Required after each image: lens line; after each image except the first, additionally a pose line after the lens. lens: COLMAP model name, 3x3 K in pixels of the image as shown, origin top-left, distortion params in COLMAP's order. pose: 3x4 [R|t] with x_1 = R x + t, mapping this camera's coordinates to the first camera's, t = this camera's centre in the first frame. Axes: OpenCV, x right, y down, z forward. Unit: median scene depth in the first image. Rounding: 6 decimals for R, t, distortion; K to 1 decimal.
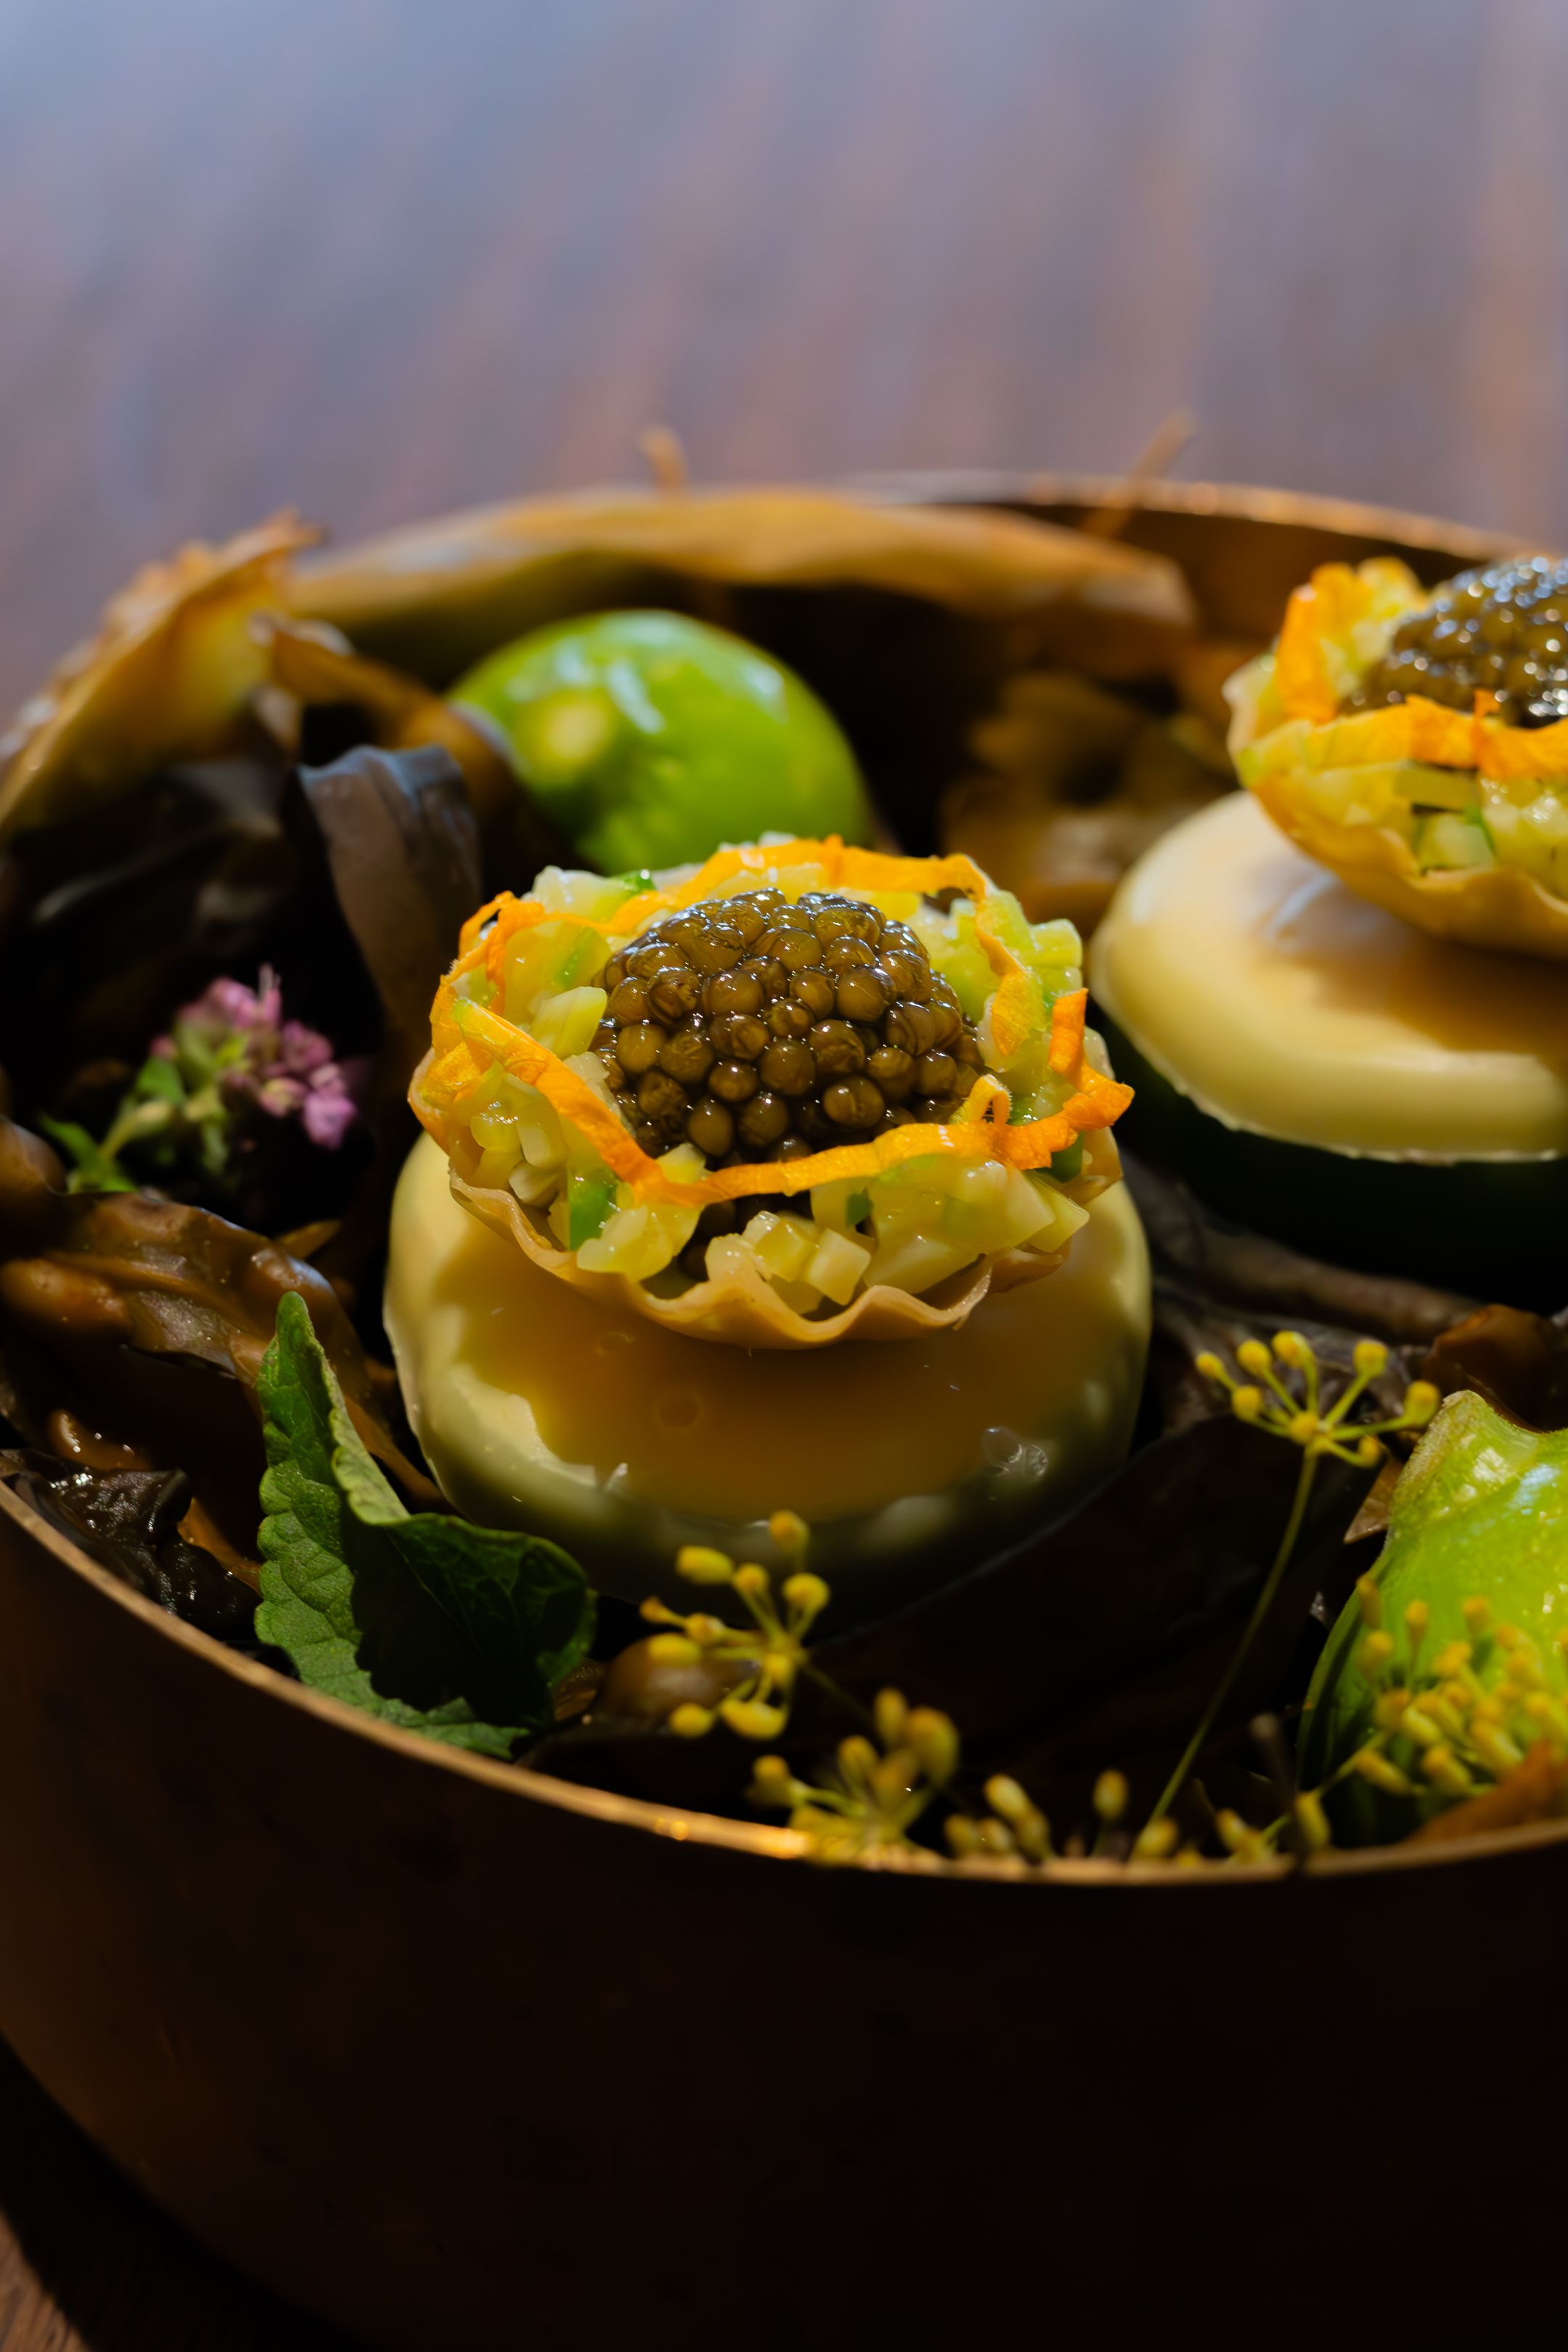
lens RADIAL K [[3455.6, 0, 787.9], [0, 3455.6, 1478.3], [0, 0, 1]] dist [-0.017291, 0.012477]
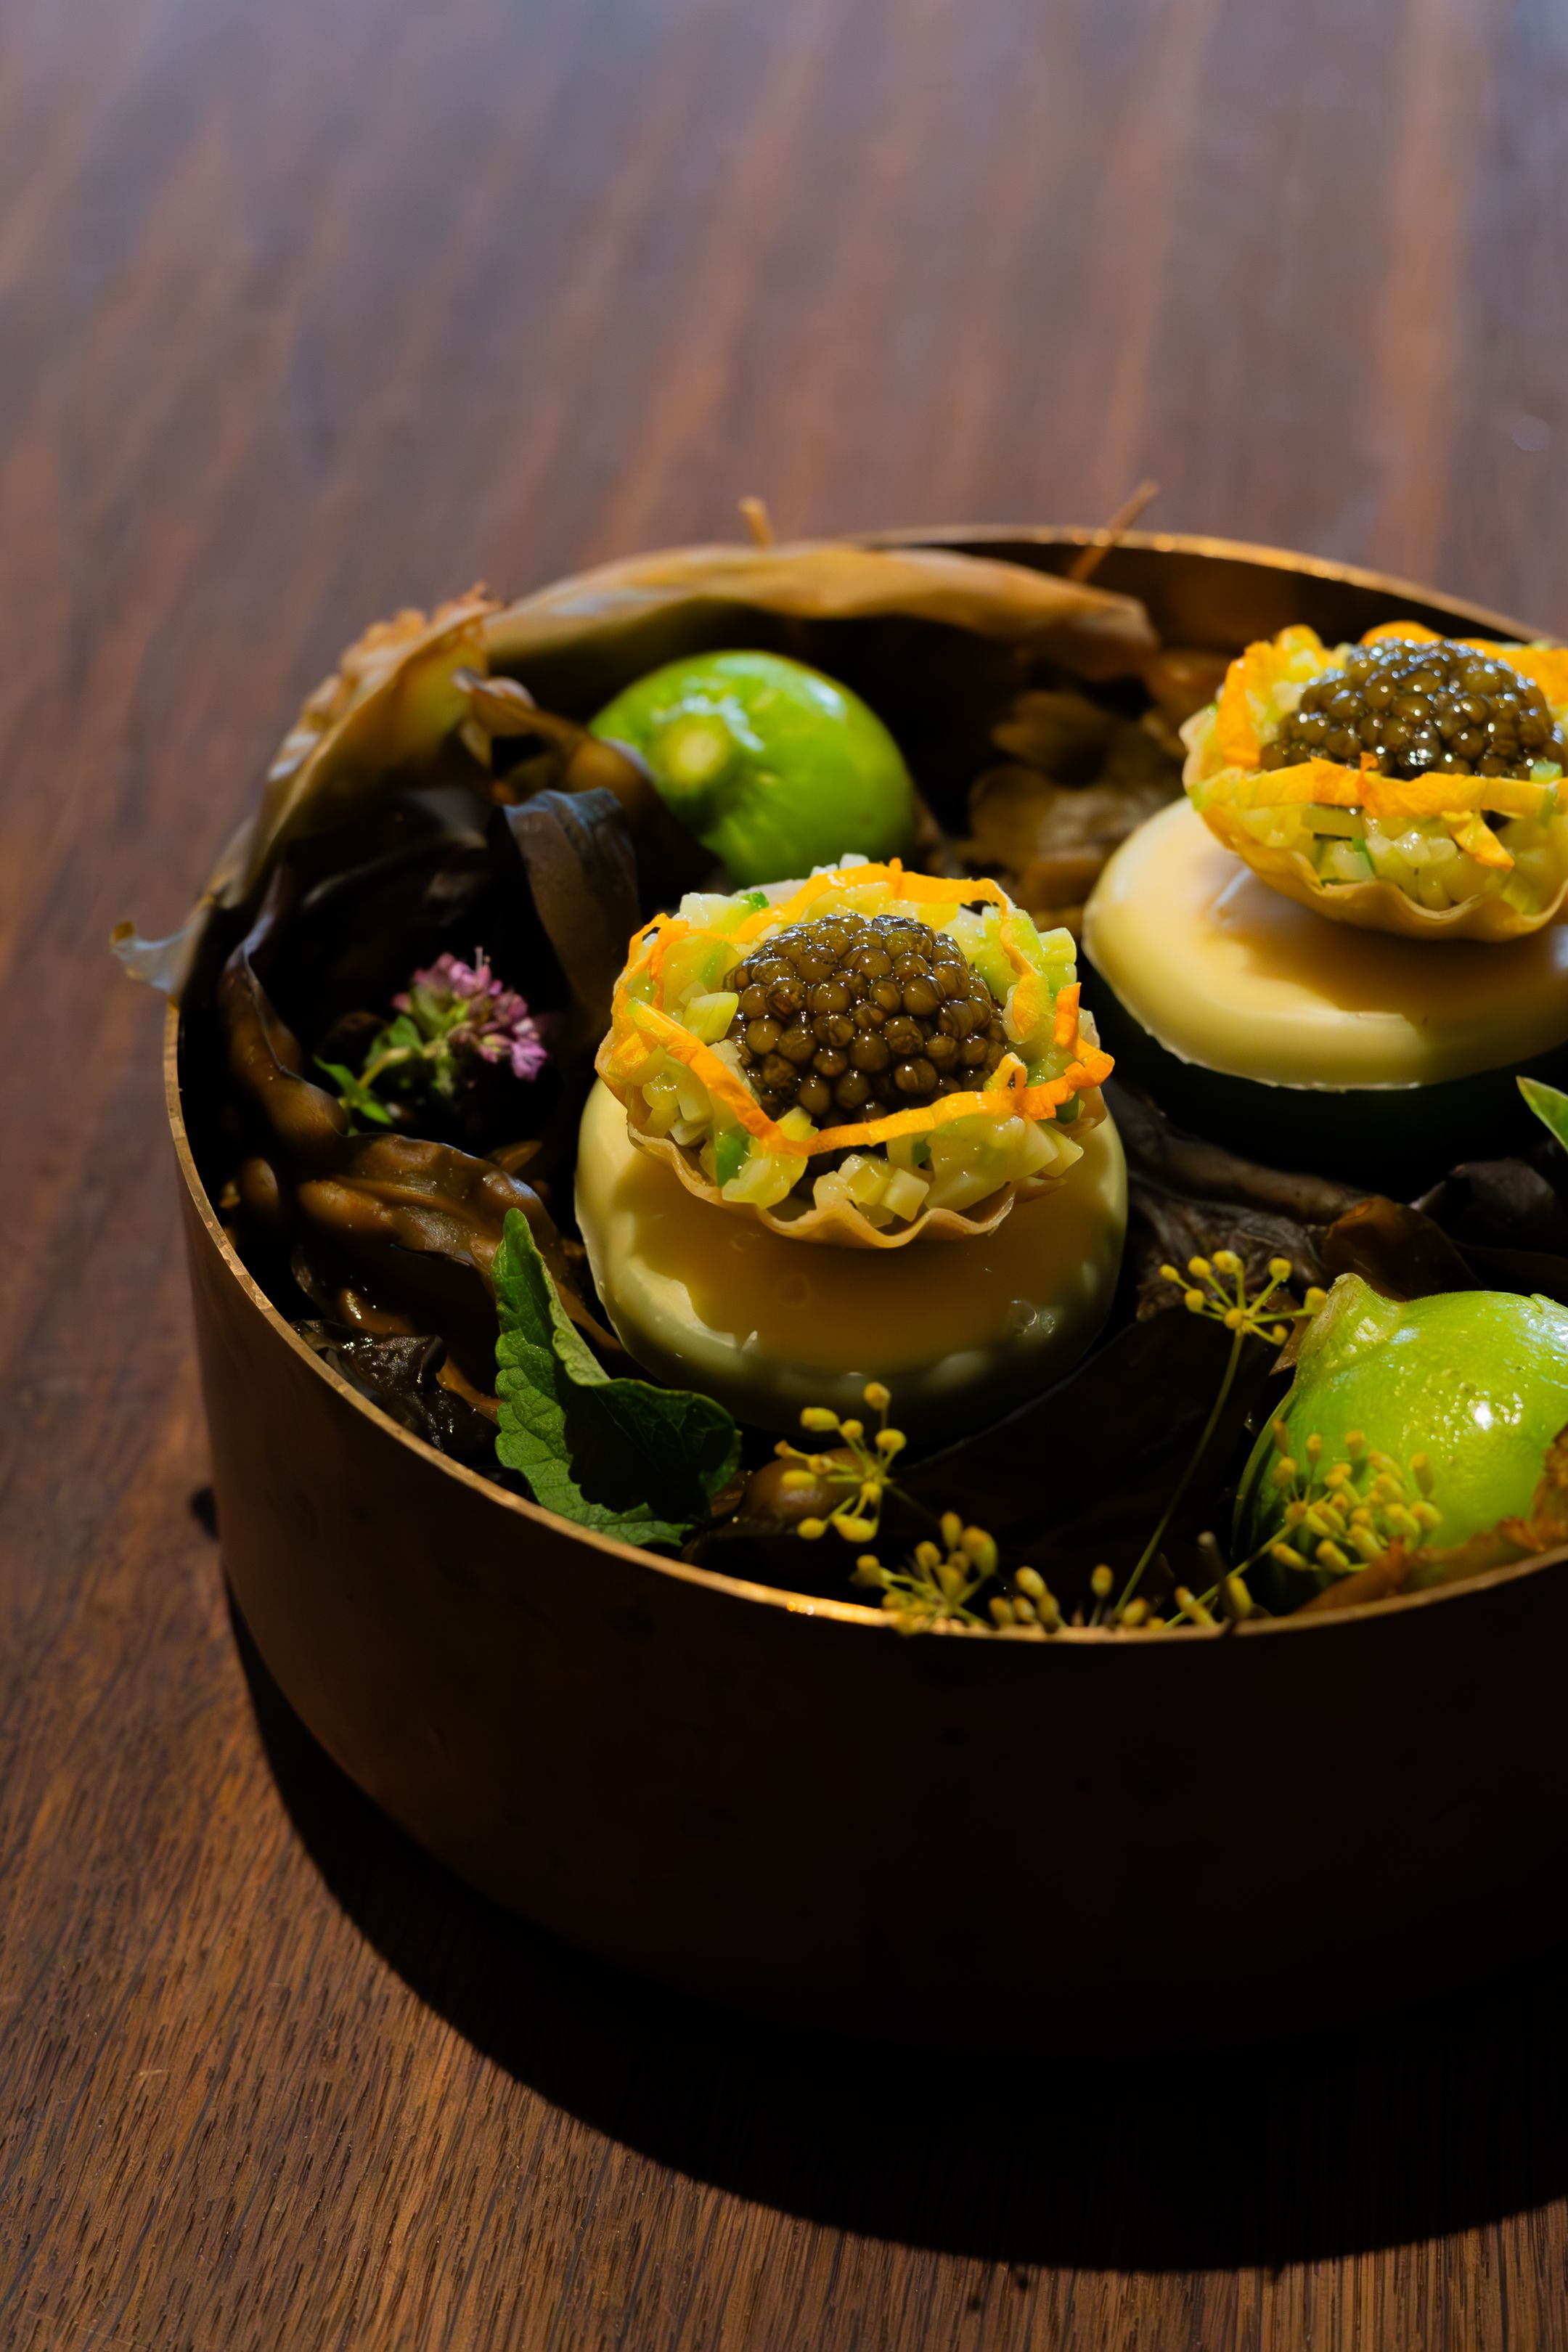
lens RADIAL K [[3350.4, 0, 822.0], [0, 3350.4, 1173.7], [0, 0, 1]] dist [0.018460, 0.060595]
pose [[0.999842, -0.011811, 0.013309, -0.037472], [0.011015, 0.998238, 0.058312, -0.147474], [-0.013974, -0.058156, 0.998210, -0.361406]]
